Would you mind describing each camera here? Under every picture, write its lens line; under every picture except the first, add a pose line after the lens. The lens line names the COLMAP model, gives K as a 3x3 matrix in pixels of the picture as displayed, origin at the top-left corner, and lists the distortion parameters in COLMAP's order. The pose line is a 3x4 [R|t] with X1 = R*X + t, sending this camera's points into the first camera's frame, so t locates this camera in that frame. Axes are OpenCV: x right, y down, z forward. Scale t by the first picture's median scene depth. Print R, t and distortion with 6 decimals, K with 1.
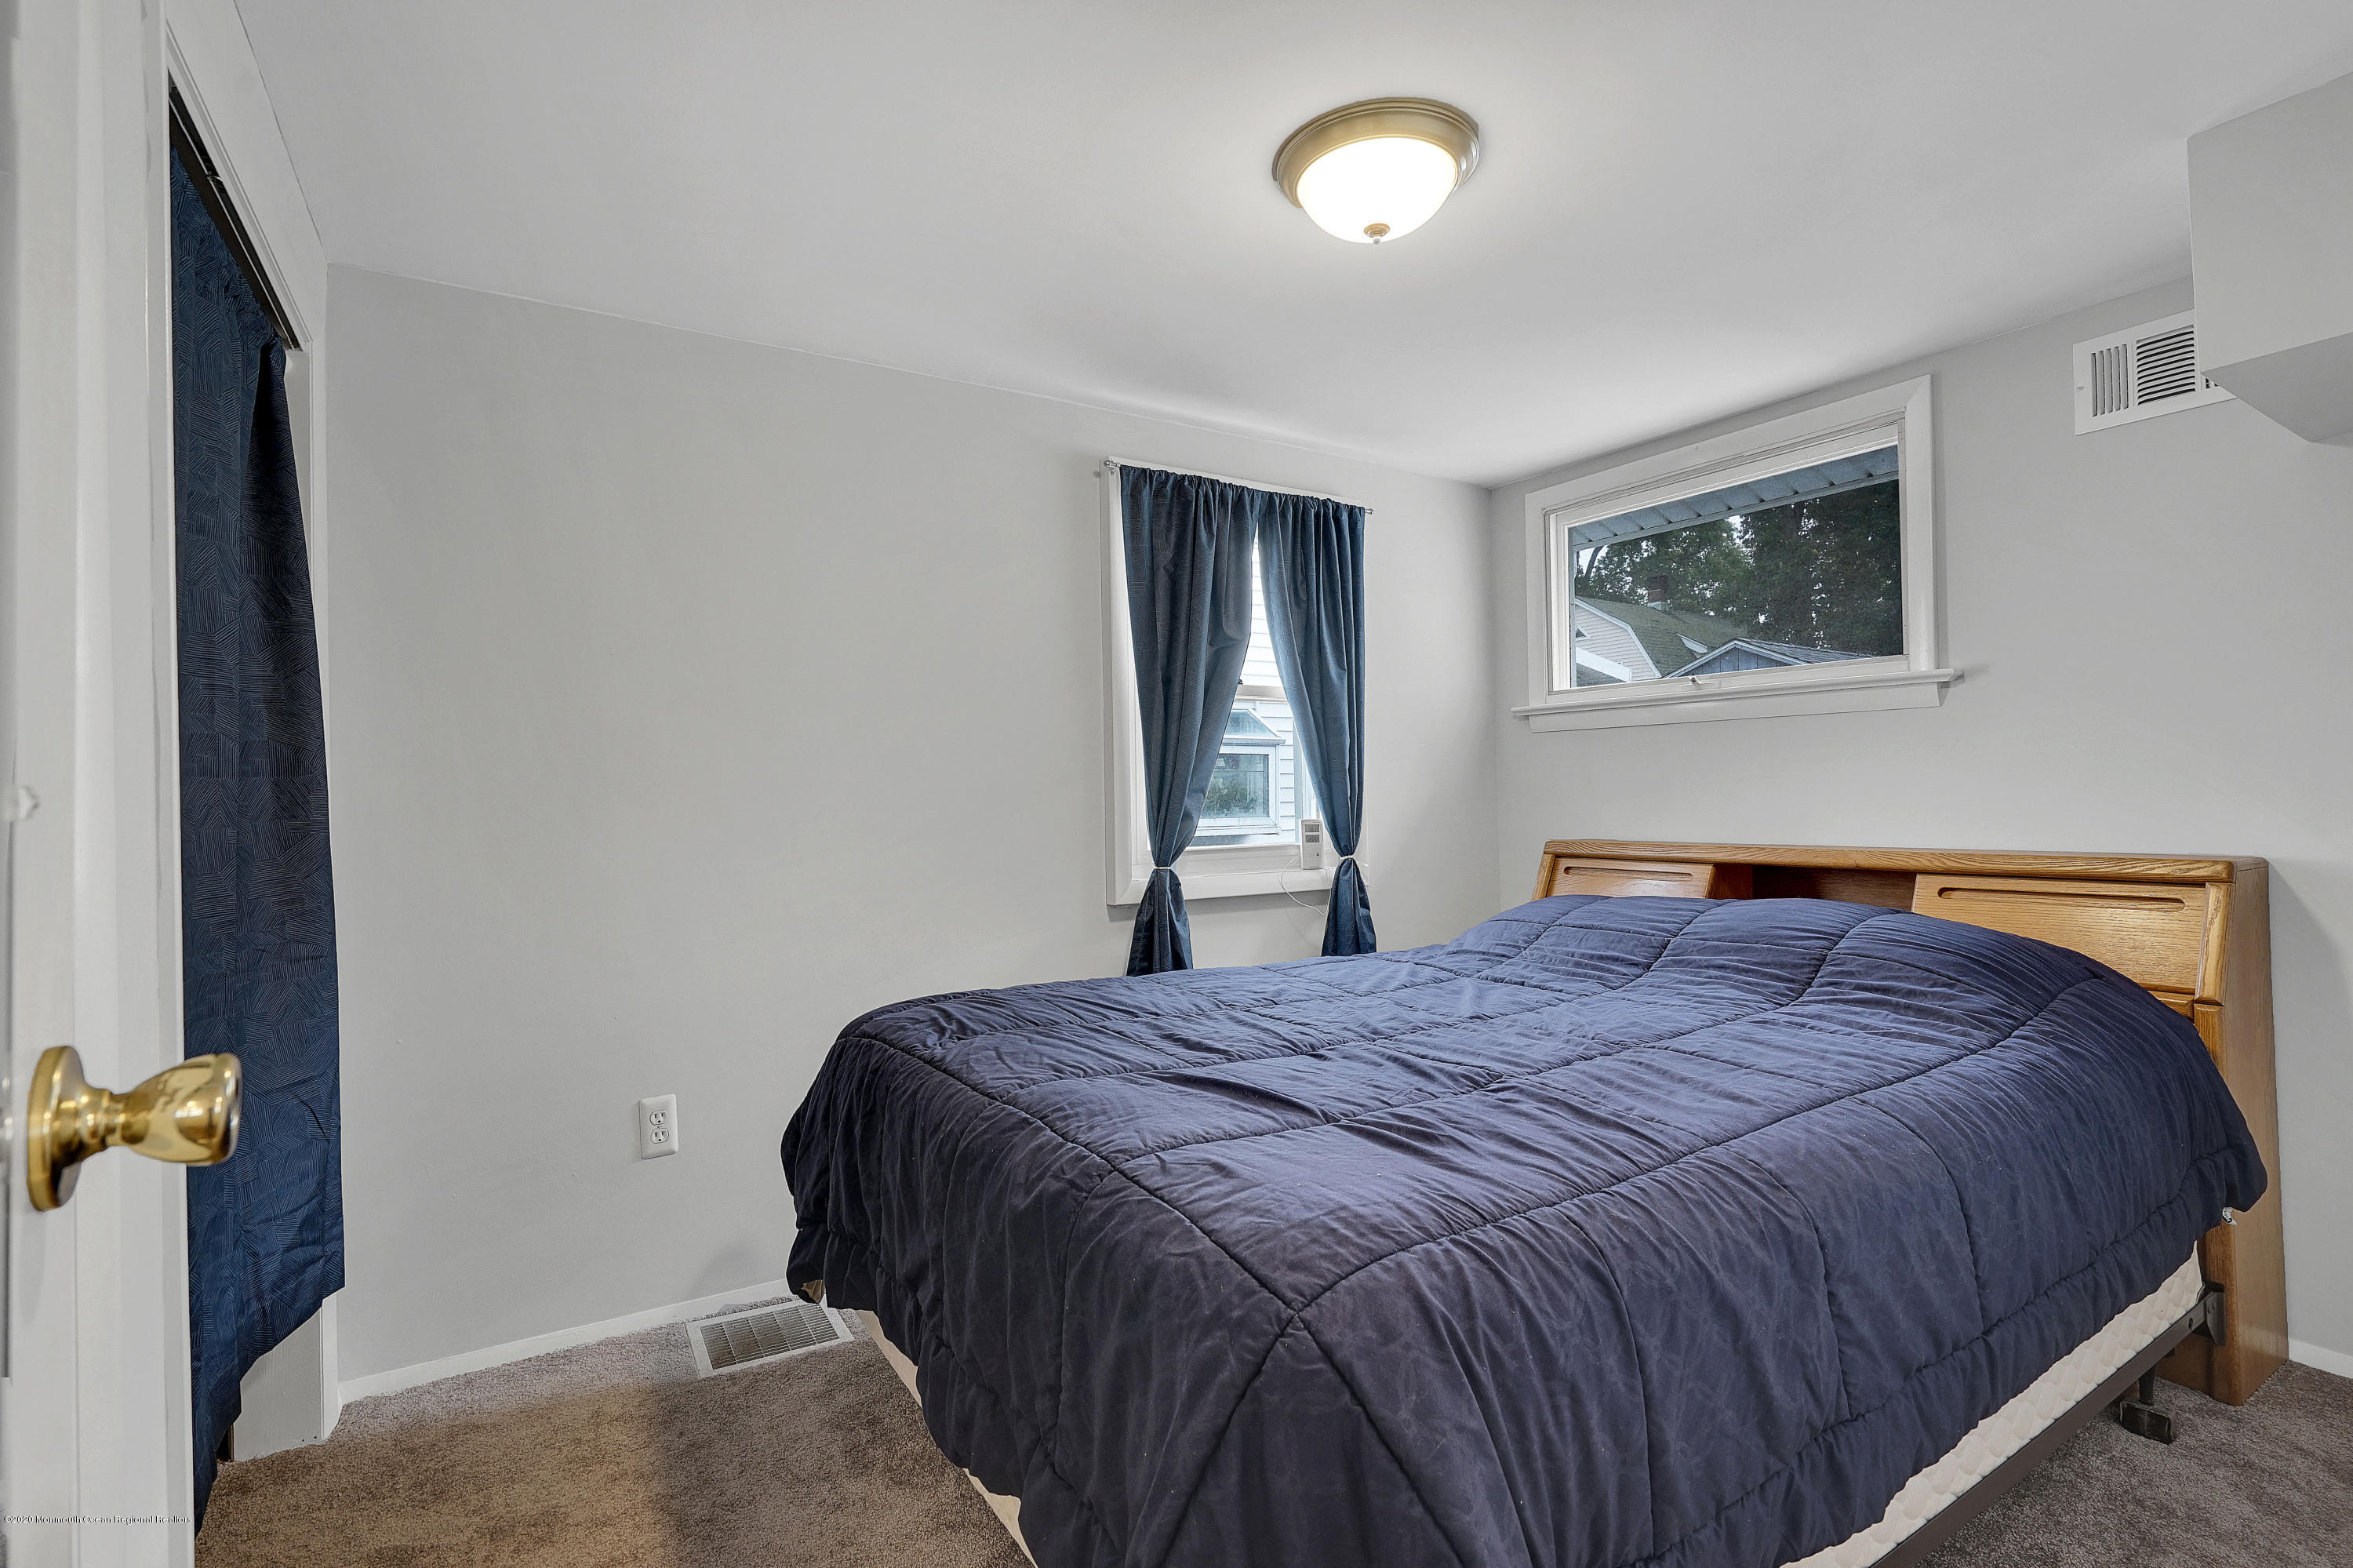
lens RADIAL K [[1058.2, 0, 1176.4], [0, 1058.2, 786.2], [0, 0, 1]] dist [-0.008640, 0.003939]
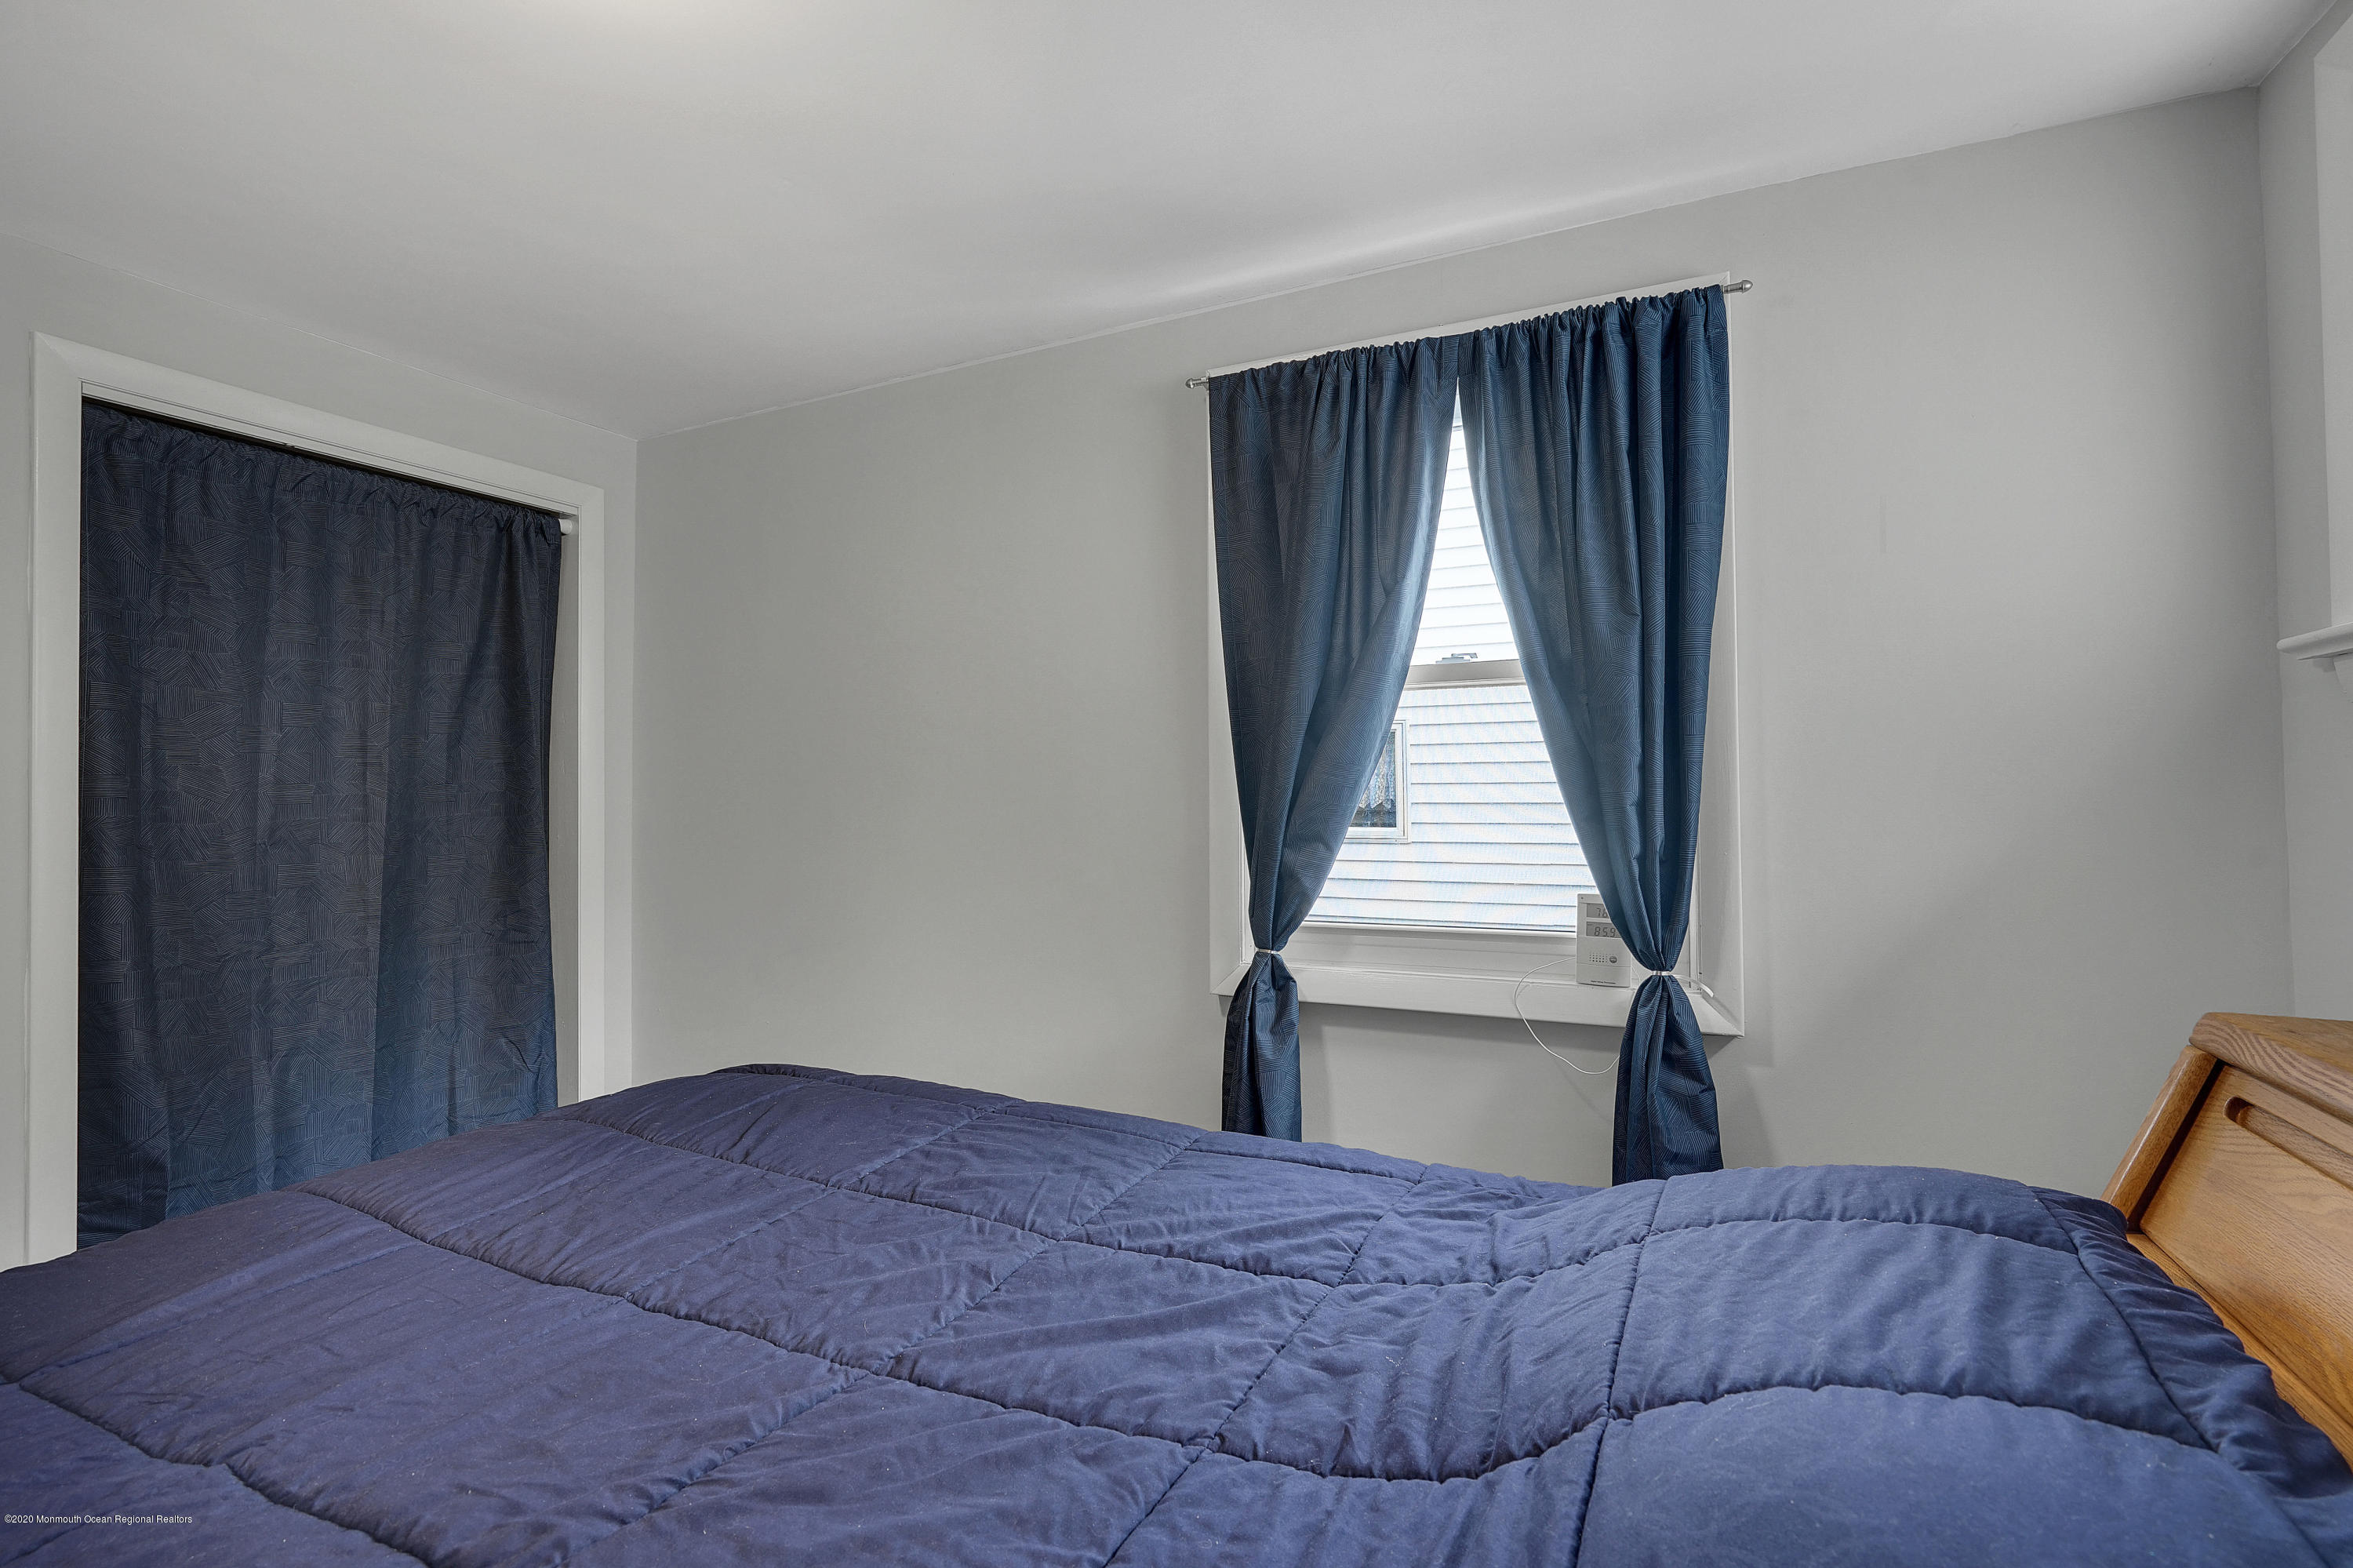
lens RADIAL K [[1058.2, 0, 1176.4], [0, 1058.2, 786.2], [0, 0, 1]] dist [-0.008640, 0.003939]
pose [[0.557221, 0.000163, -0.830364, 0.476418], [0.004948, 0.999982, 0.003517, -0.028892], [0.830349, -0.006068, 0.557210, 0.528628]]
